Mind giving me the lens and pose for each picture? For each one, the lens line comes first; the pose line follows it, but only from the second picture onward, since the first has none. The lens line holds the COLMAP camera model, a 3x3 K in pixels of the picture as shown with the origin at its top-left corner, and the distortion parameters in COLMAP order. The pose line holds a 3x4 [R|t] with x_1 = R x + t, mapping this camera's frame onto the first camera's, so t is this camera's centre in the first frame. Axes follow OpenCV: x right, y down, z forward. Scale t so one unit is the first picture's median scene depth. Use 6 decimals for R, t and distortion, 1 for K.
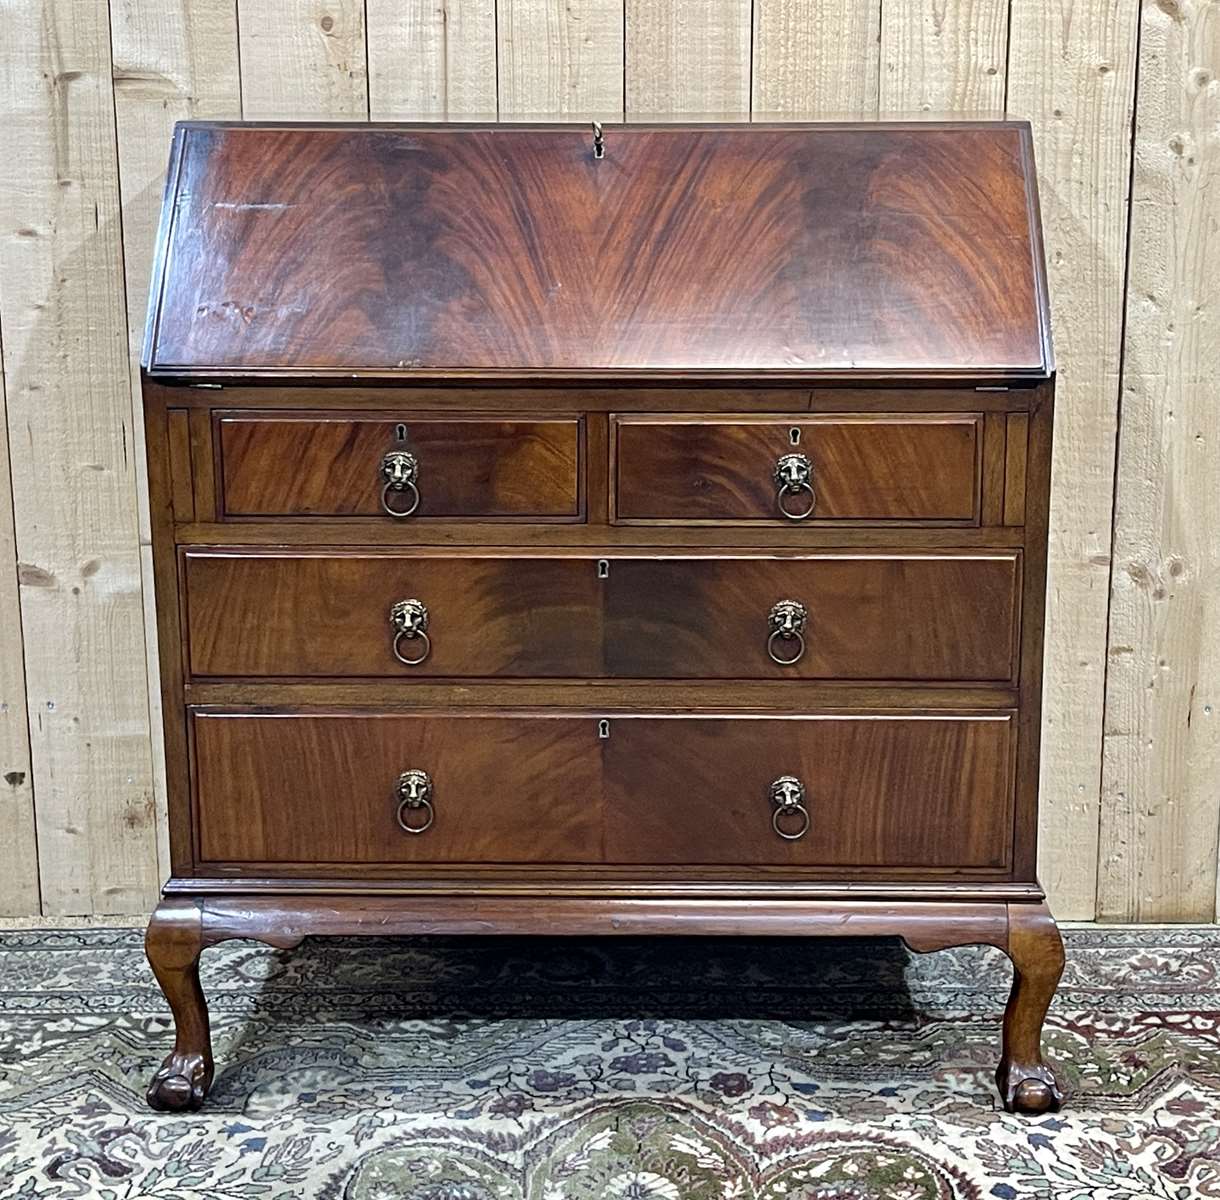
lens RADIAL K [[2319.7, 0, 658.0], [0, 2319.7, 605.2], [0, 0, 1]] dist [0.107838, -0.348137]
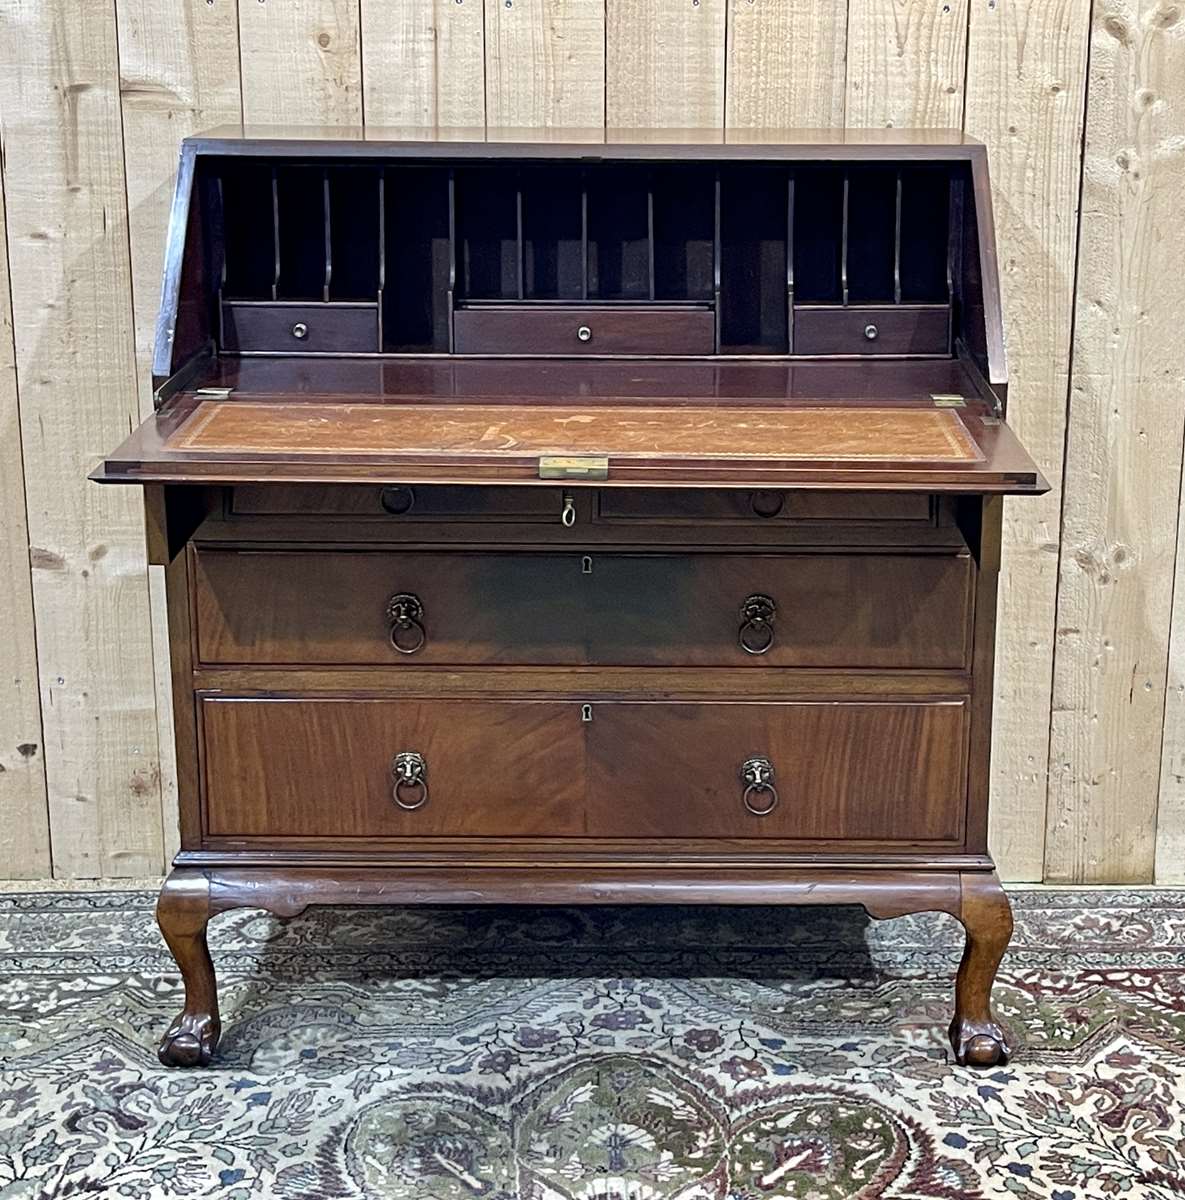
lens RADIAL K [[2252.7, 0, 679.7], [0, 2252.7, 599.9], [0, 0, 1]] dist [0.114521, -0.369493]
pose [[0.999736, 0.002169, 0.022874, -0.004086], [-0.002709, 0.999718, 0.023604, -0.022425], [-0.022817, -0.023660, 0.999460, -0.039635]]
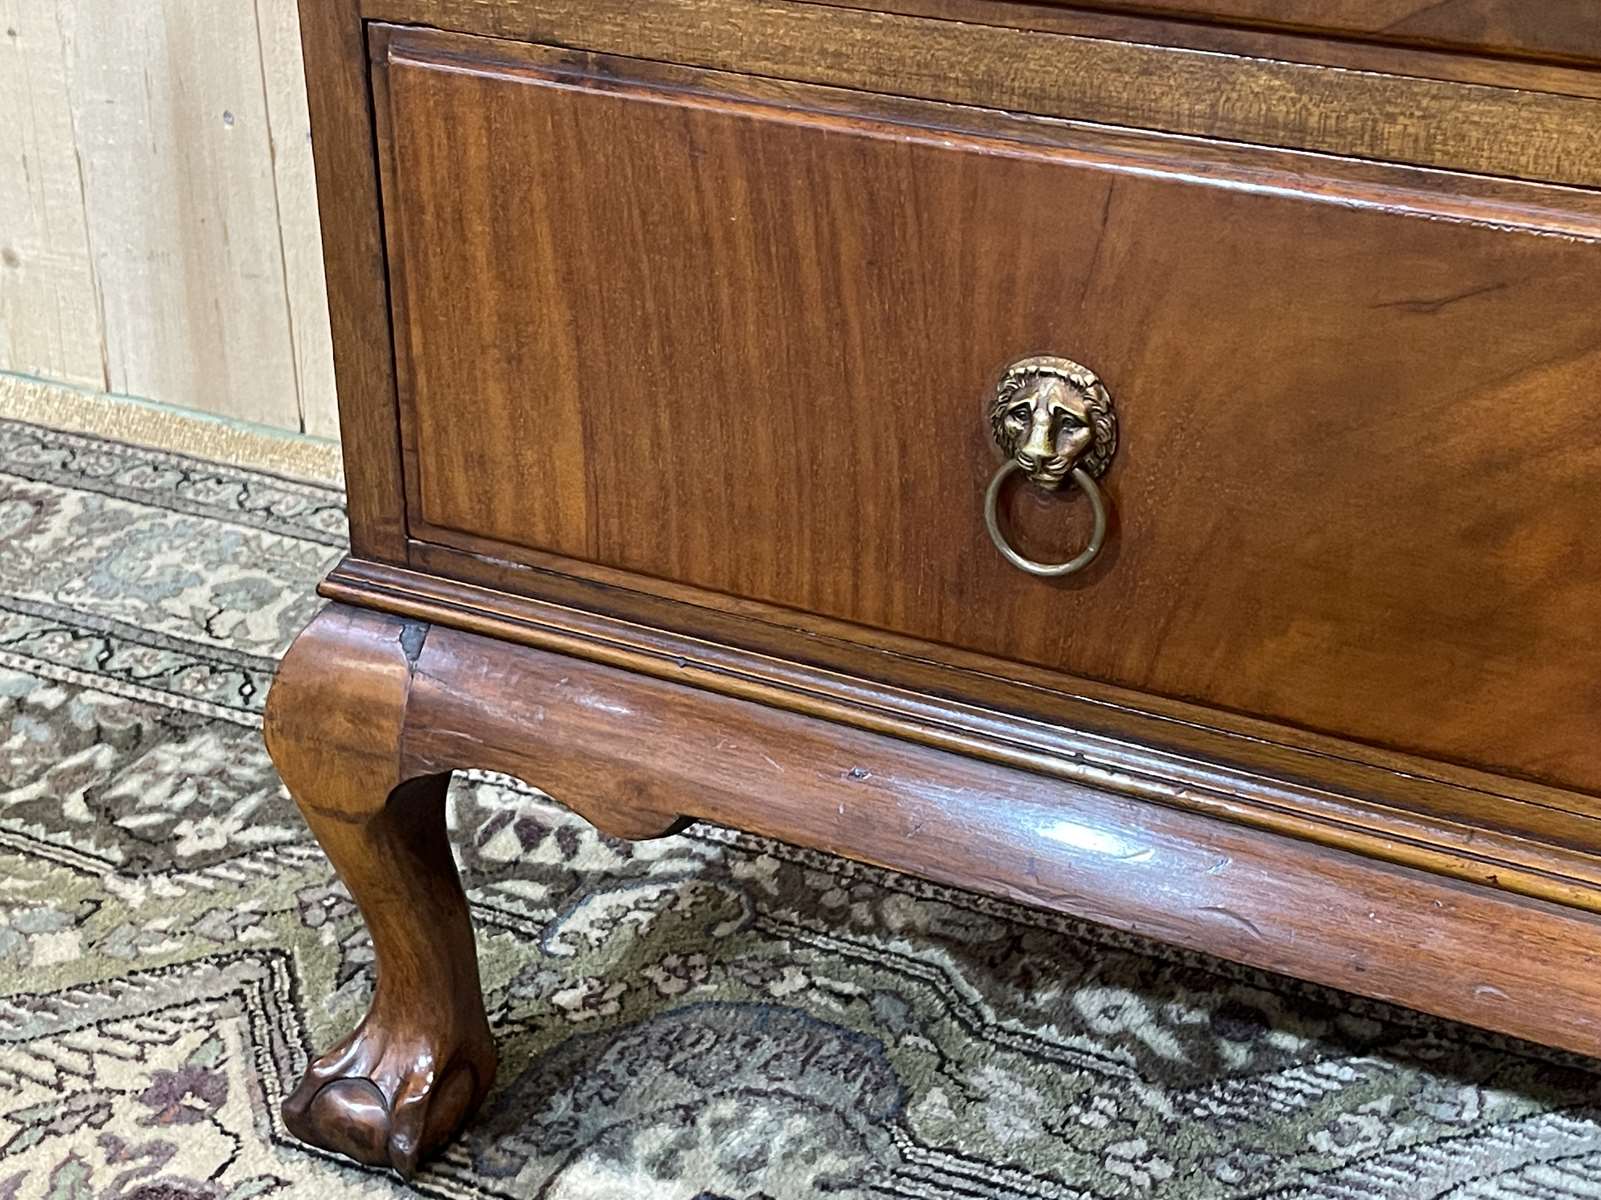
lens RADIAL K [[2462.6, 0, 800.5], [0, 2462.6, 600.0], [0, 0, 1]] dist [0.176446, -0.705064]
pose [[0.903735, 0.199171, -0.378938, -0.015275], [-0.103549, 0.960597, 0.257936, 0.025150], [0.415380, -0.193867, 0.888749, 0.690025]]
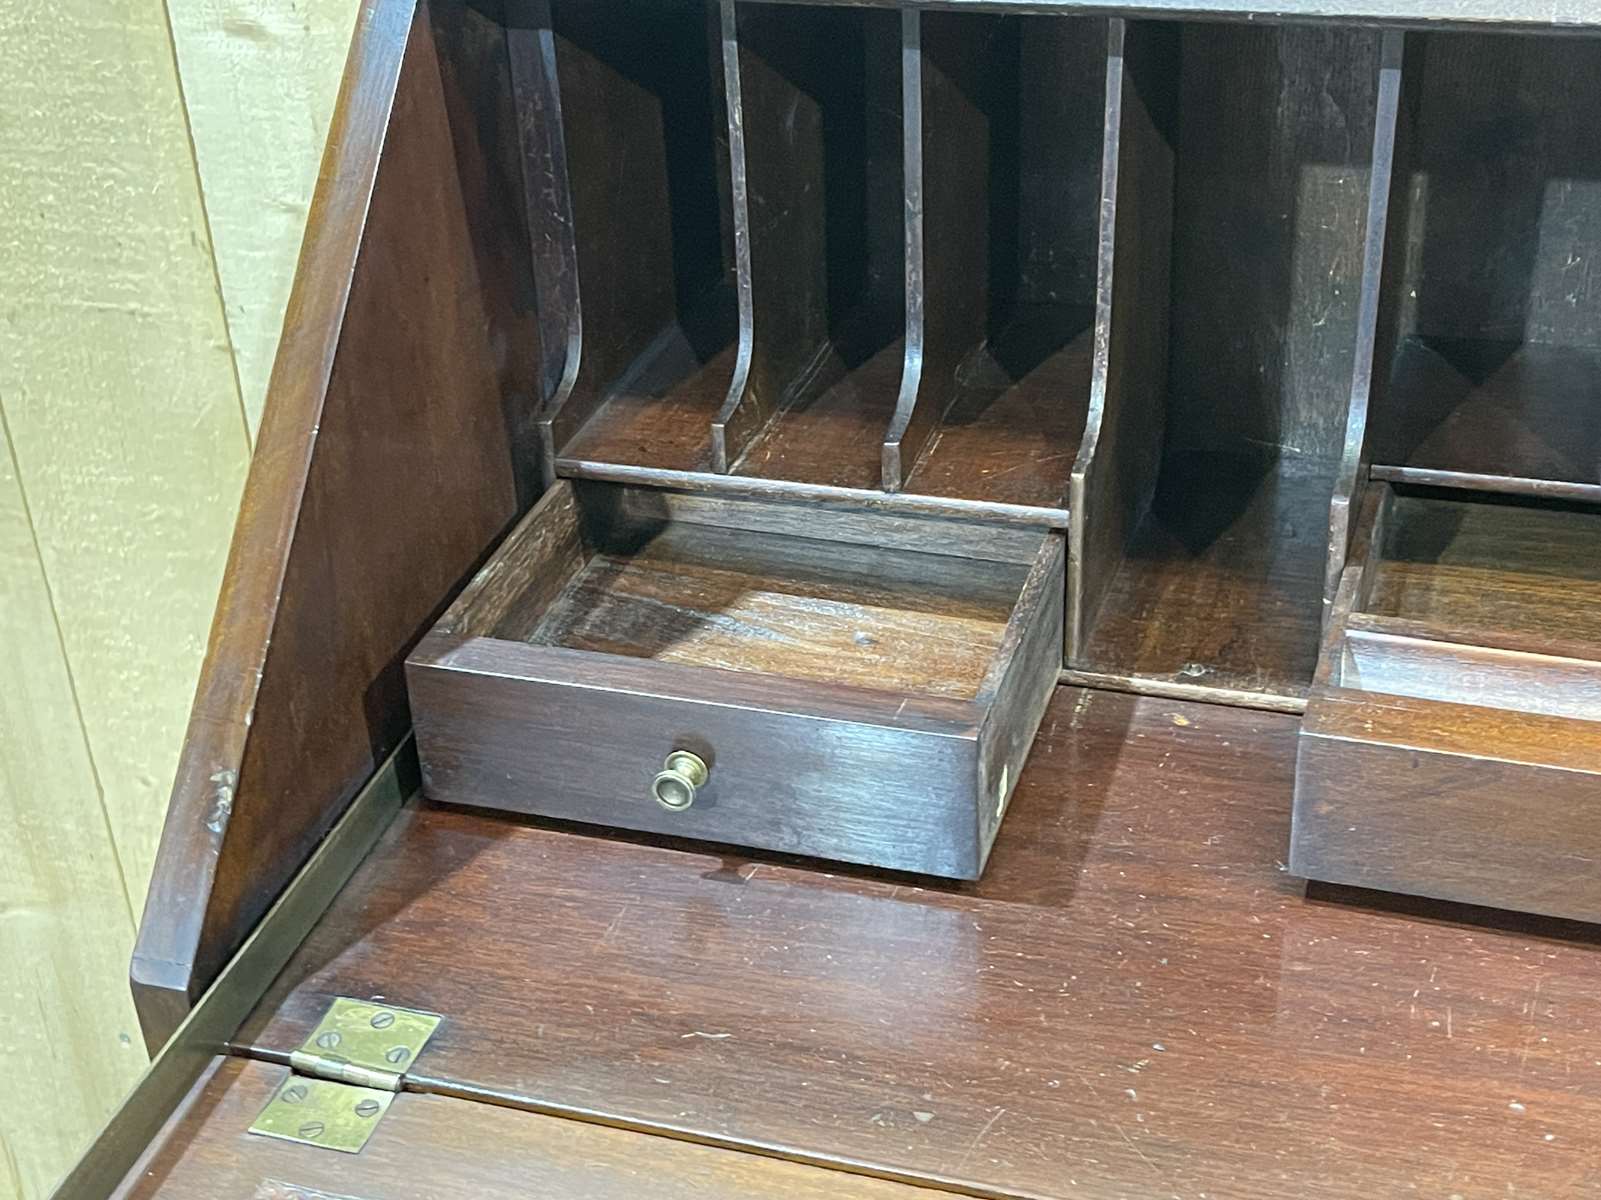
lens RADIAL K [[2371.5, 0, 800.5], [0, 2371.5, 600.0], [0, 0, 1]] dist [0.025429, 0.001835]
pose [[0.954675, 0.107305, -0.277635, -0.067067], [-0.021665, 0.955333, 0.294737, -0.210516], [0.296861, -0.275363, 0.914357, 0.714489]]
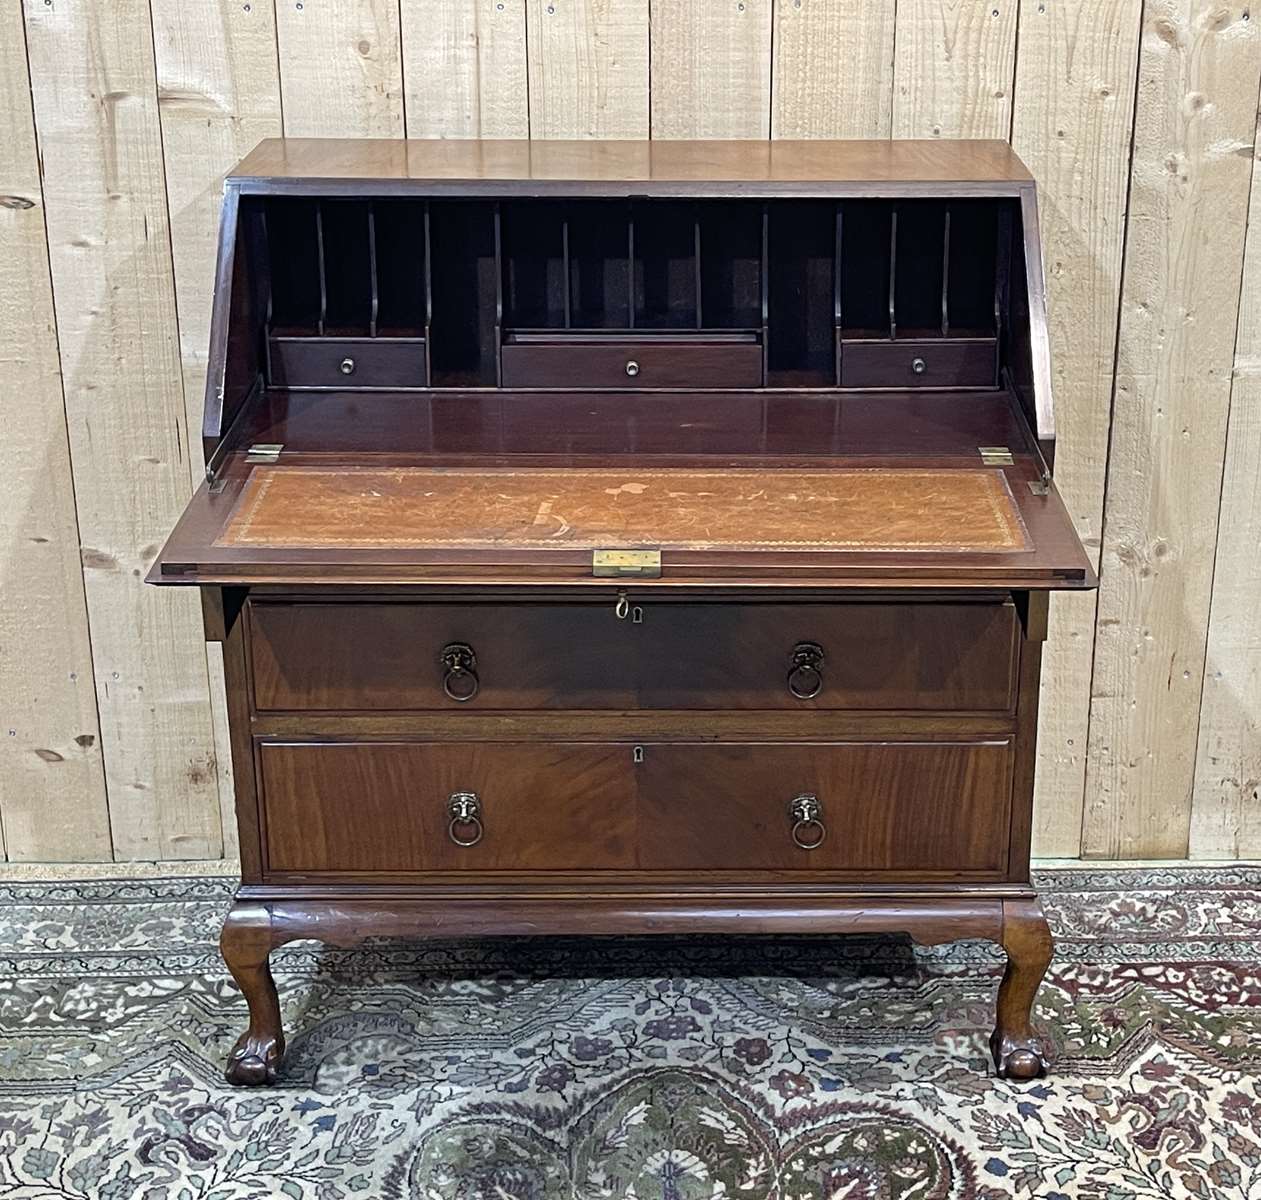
lens RADIAL K [[2226.4, 0, 729.8], [0, 2226.4, 601.1], [0, 0, 1]] dist [0.121894, -0.423458]
pose [[0.999516, -0.004182, 0.030816, -0.011681], [0.000182, 0.991687, 0.128671, -0.145799], [-0.031098, -0.128603, 0.991208, -0.030983]]
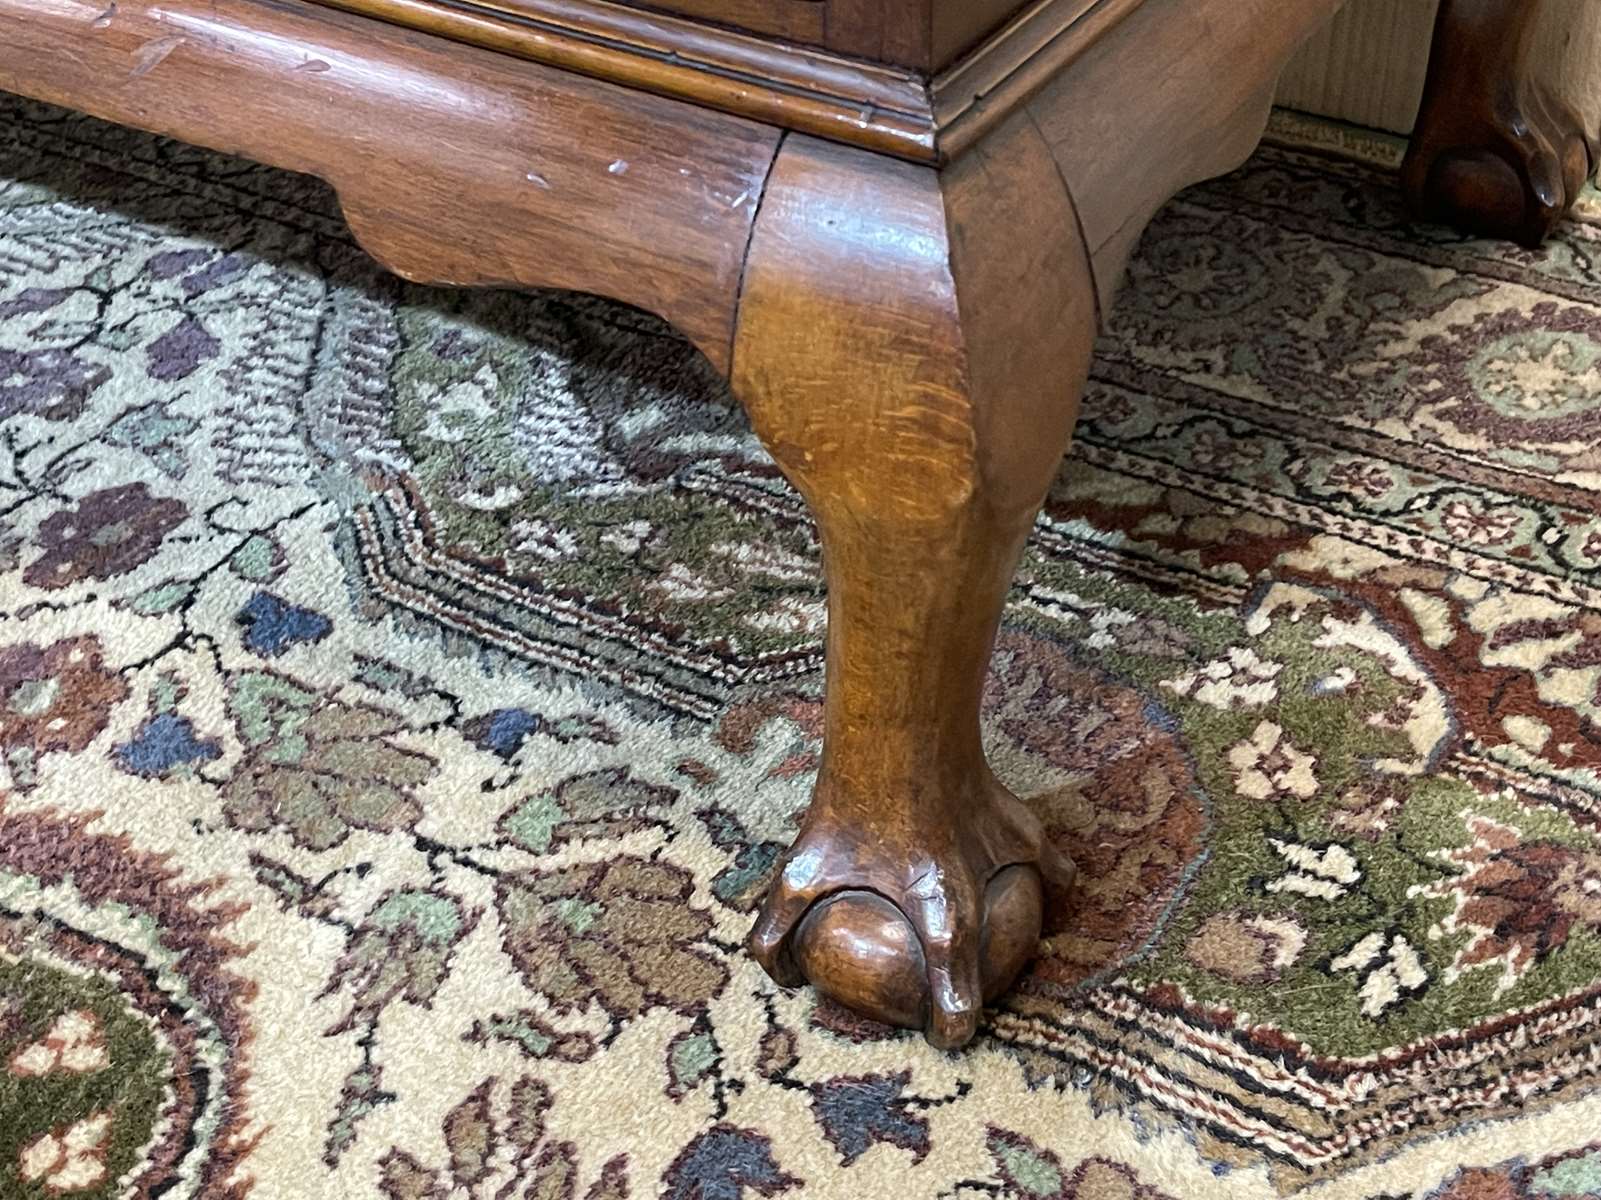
lens RADIAL K [[2451.7, 0, 829.9], [0, 2451.7, 597.0], [0, 0, 1]] dist [0.168919, -0.429766]
pose [[0.862056, 0.295835, -0.411510, 0.245900], [-0.118276, 0.906969, 0.404250, 0.073920], [0.492818, -0.299815, 0.816849, 0.789088]]
